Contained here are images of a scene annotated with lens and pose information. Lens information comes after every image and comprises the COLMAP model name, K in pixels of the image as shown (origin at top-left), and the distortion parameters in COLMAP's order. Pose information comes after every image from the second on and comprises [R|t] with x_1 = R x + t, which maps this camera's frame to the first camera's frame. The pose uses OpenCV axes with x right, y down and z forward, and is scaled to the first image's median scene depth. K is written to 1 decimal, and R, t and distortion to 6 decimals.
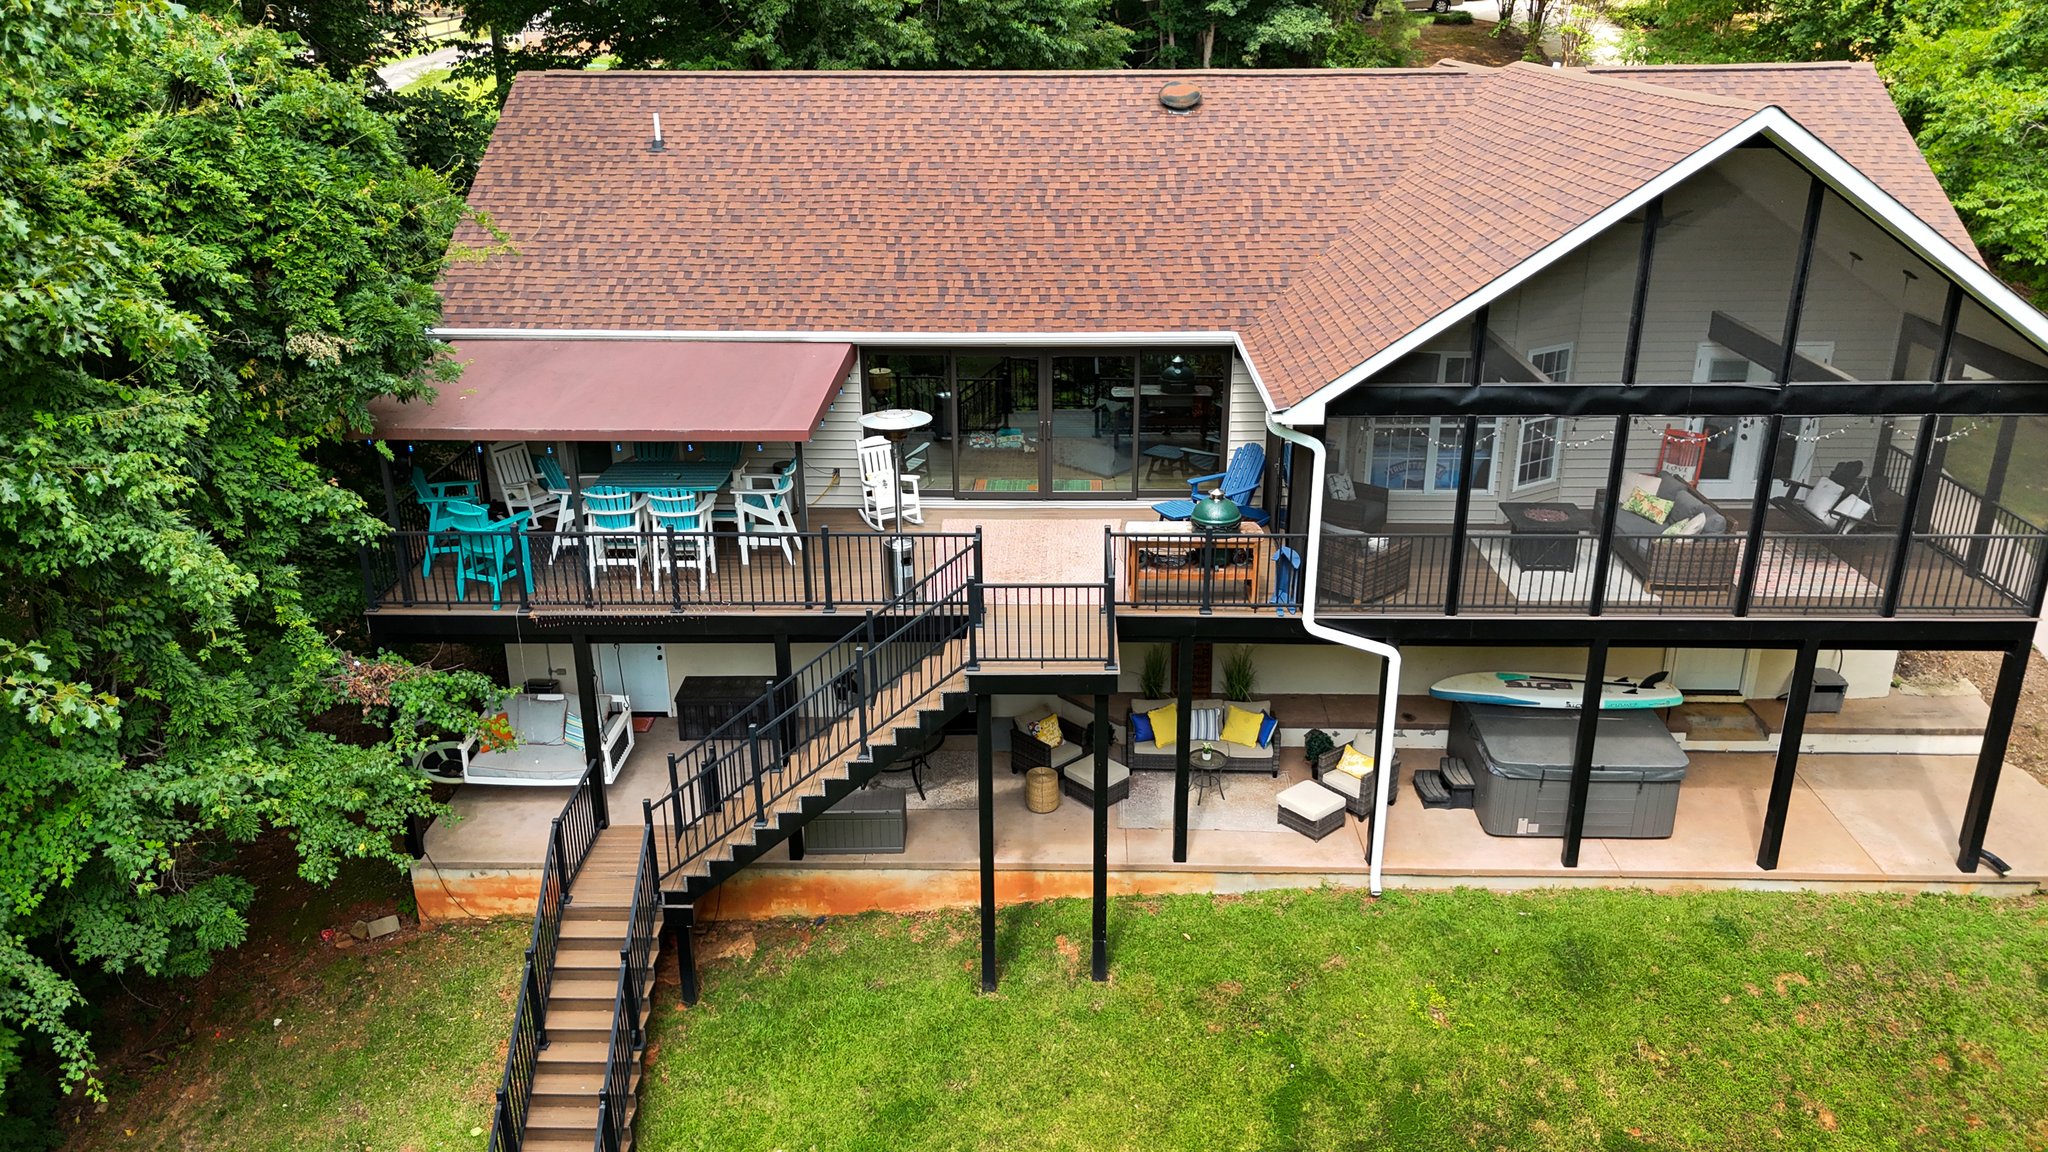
lens RADIAL K [[1480.9, 0, 1035.4], [0, 1480.9, 554.5], [0, 0, 1]] dist [0.050269, -0.038603]
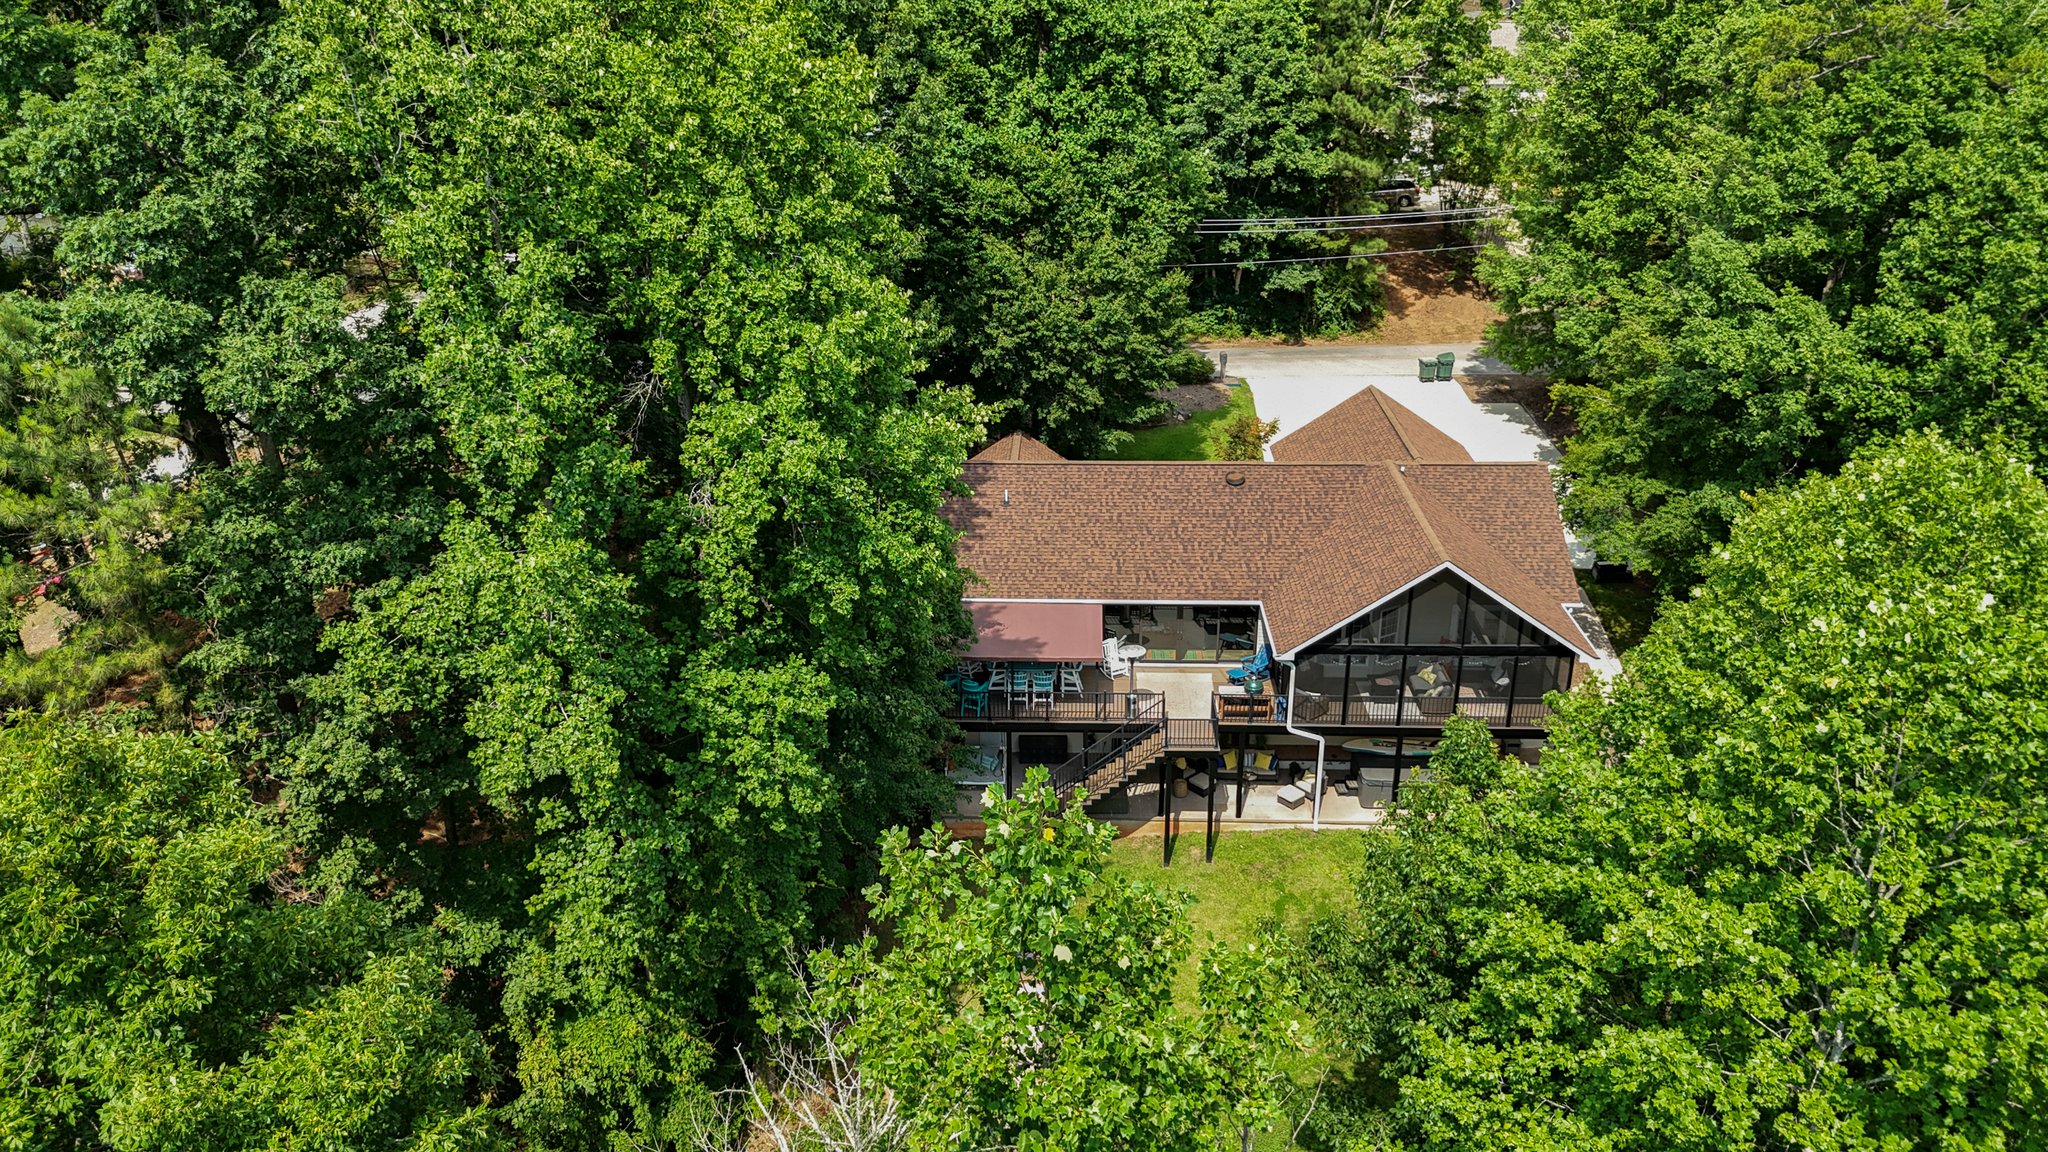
lens RADIAL K [[1480.9, 0, 1002.7], [0, 1480.9, 557.4], [0, 0, 1]] dist [0.050269, -0.038603]
pose [[0.999550, 0.001608, -0.029951, -0.225497], [-0.000679, 0.999520, 0.030985, -0.310224], [0.029987, -0.030950, 0.999071, -1.507320]]
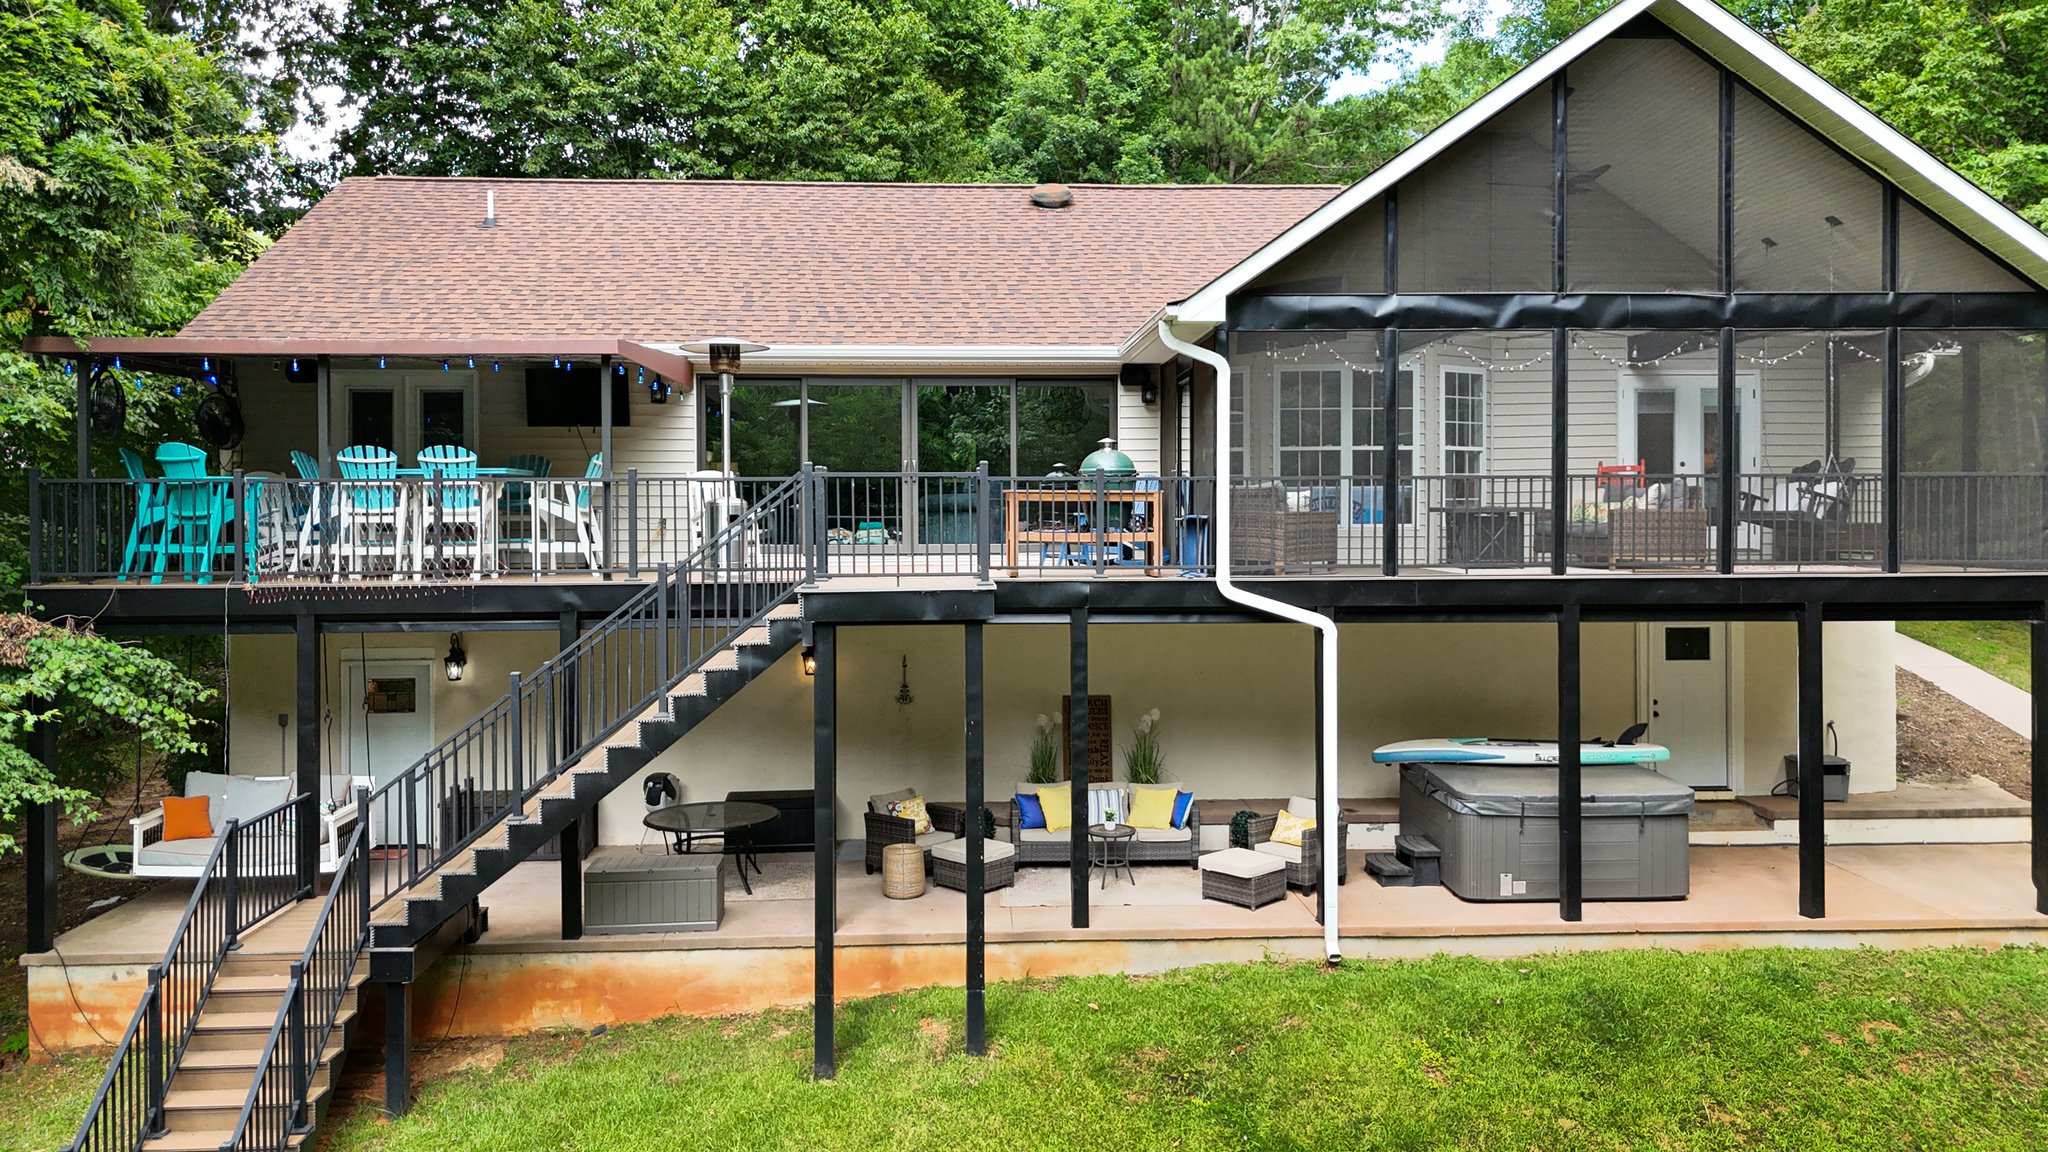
lens RADIAL K [[1480.9, 0, 1032.0], [0, 1480.9, 572.0], [0, 0, 1]] dist [0.050269, -0.038603]
pose [[0.997309, -0.001692, 0.073296, 0.016331], [0.027013, 0.937879, -0.345910, 0.303535], [-0.068157, 0.346960, 0.935400, 0.220347]]
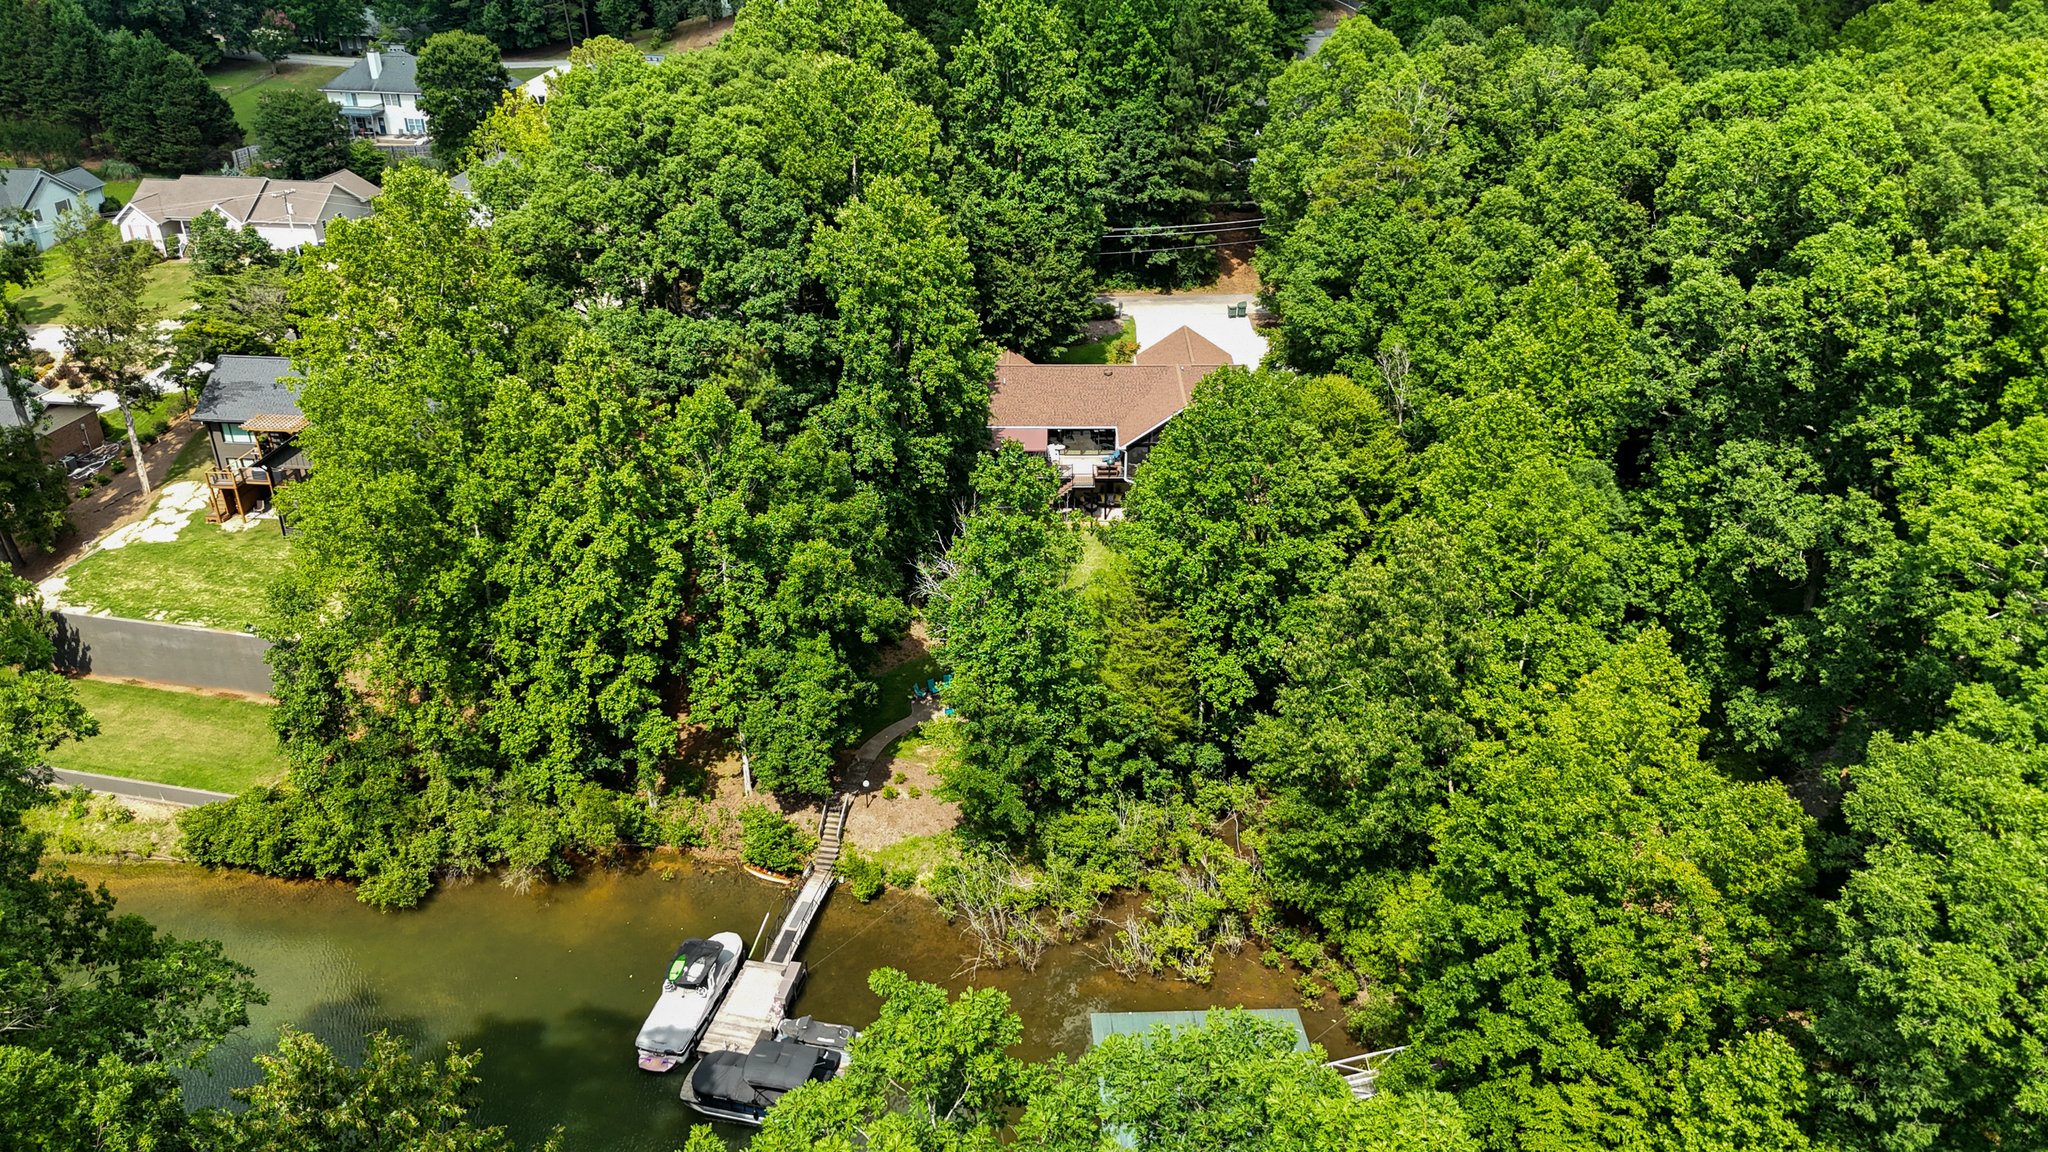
lens RADIAL K [[1480.9, 0, 1041.3], [0, 1480.9, 623.1], [0, 0, 1]] dist [0.050269, -0.038603]
pose [[0.999956, -0.004997, 0.007957, -0.207344], [0.003798, 0.989556, 0.144096, -0.233716], [-0.008594, -0.144059, 0.989532, -4.846456]]
